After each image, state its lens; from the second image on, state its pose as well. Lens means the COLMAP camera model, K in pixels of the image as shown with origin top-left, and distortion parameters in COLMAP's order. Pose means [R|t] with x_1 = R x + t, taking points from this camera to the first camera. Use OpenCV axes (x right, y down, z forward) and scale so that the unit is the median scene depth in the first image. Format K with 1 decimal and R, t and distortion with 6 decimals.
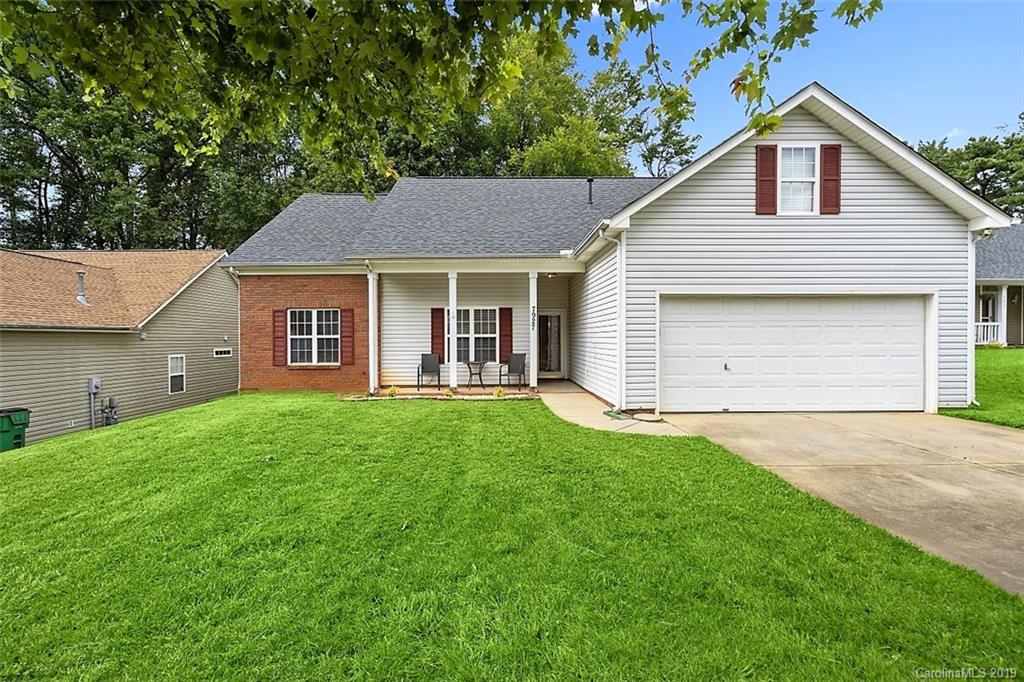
lens RADIAL K [[468.3, 0, 514.0], [0, 468.3, 343.3], [0, 0, 1]] dist [0.004653, 0.000699]
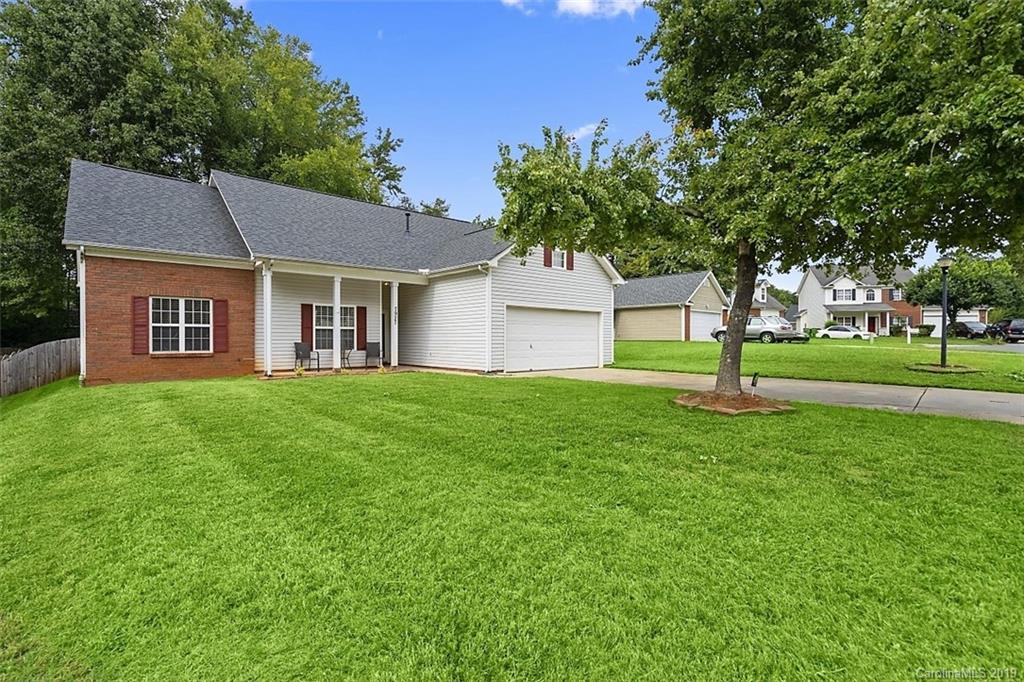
lens RADIAL K [[468.3, 0, 512.8], [0, 468.3, 341.1], [0, 0, 1]] dist [0.004653, 0.000699]
pose [[0.756558, 0.004100, 0.653913, -0.550099], [0.003273, 0.999944, -0.010056, 0.032967], [-0.653918, 0.009749, 0.756503, -0.236185]]
